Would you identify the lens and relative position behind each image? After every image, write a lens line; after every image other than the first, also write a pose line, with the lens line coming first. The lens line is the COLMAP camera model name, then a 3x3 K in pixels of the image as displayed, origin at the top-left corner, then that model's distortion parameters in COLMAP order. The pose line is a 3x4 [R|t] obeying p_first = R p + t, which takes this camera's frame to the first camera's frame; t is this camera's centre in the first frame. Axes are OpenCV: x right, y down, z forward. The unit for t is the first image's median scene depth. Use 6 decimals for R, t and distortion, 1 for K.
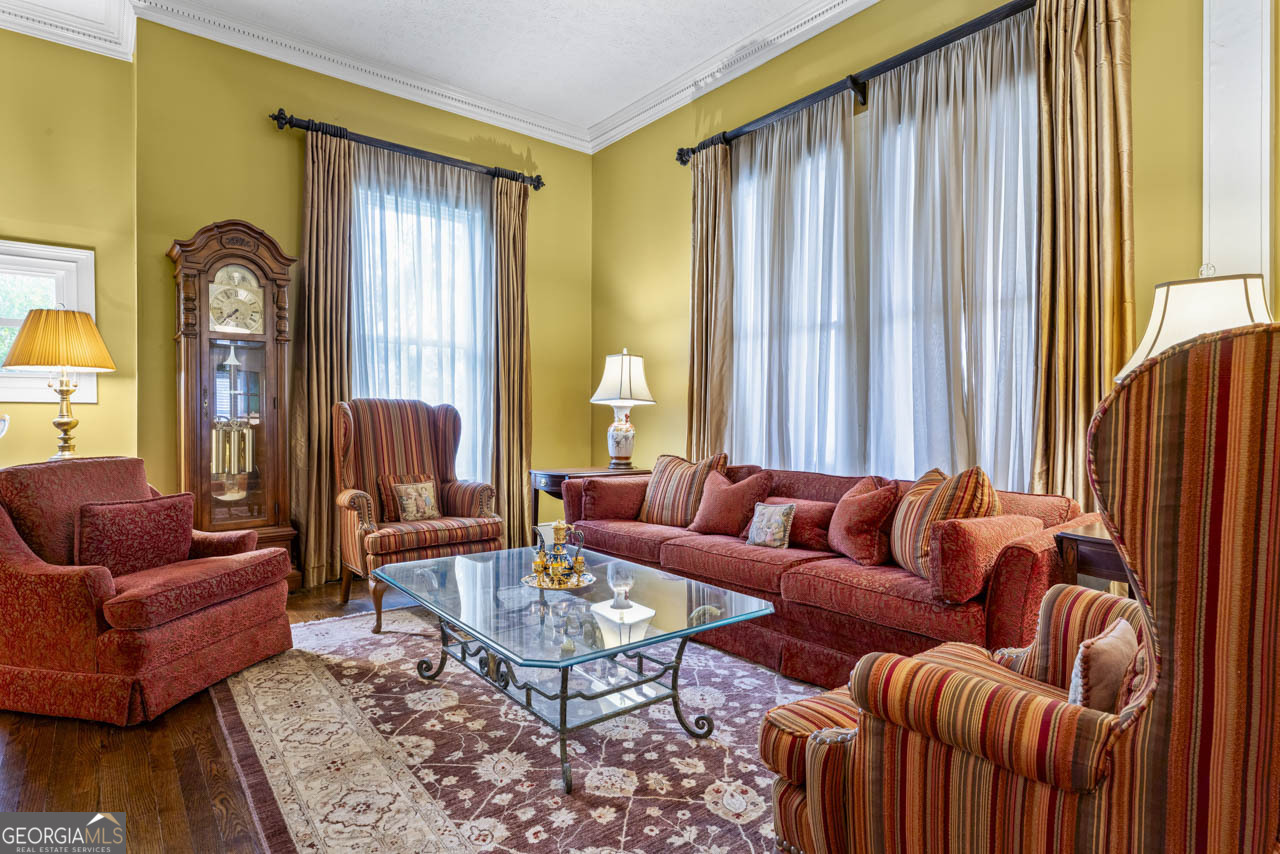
lens RADIAL K [[675.3, 0, 633.9], [0, 675.3, 428.9], [0, 0, 1]] dist [-0.011382, 0.000655]
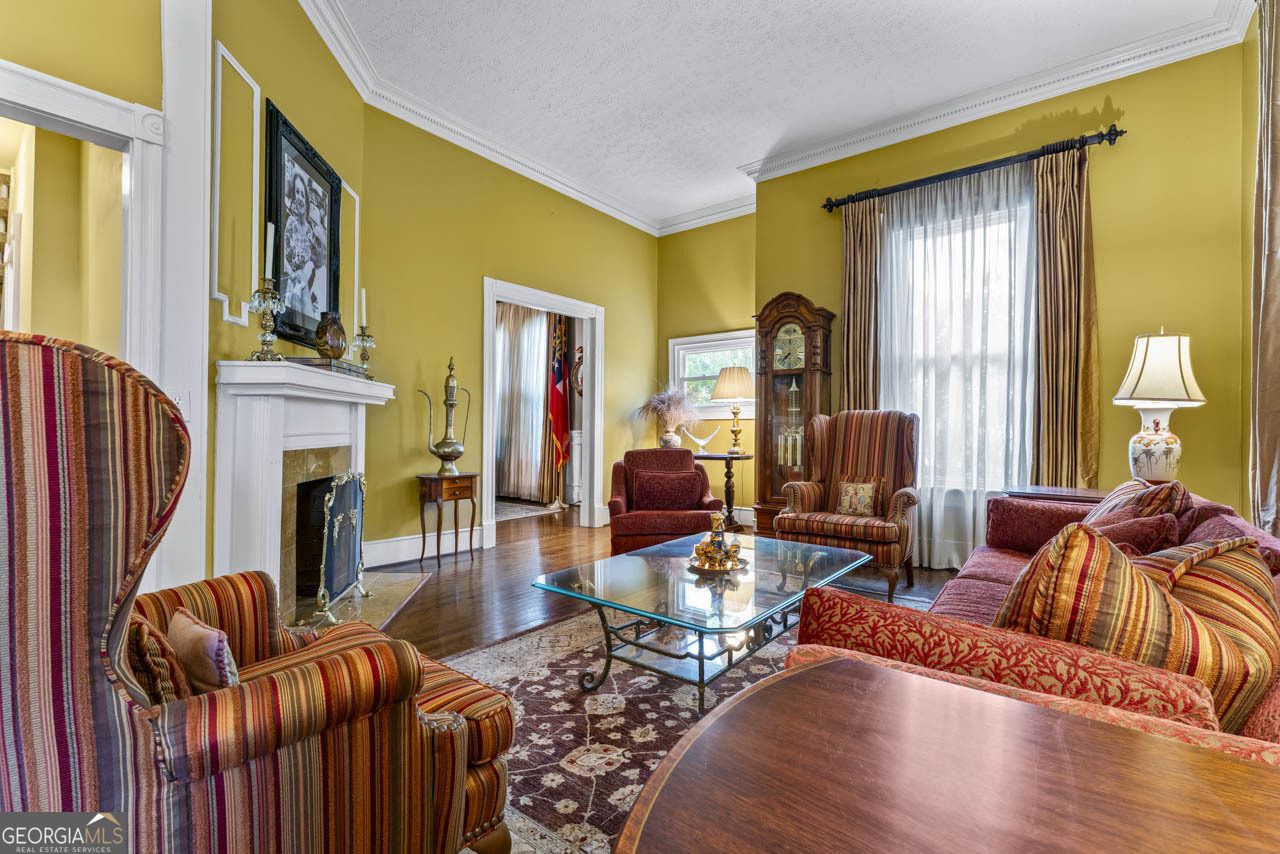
lens RADIAL K [[565.1, 0, 636.5], [0, 565.1, 430.6], [0, 0, 1]] dist [-0.011850, -0.000371]
pose [[0.212134, 0.000896, -0.977240, 0.919573], [-0.012696, 0.999918, -0.001839, -0.004625], [0.977158, 0.012798, 0.212128, 0.720065]]
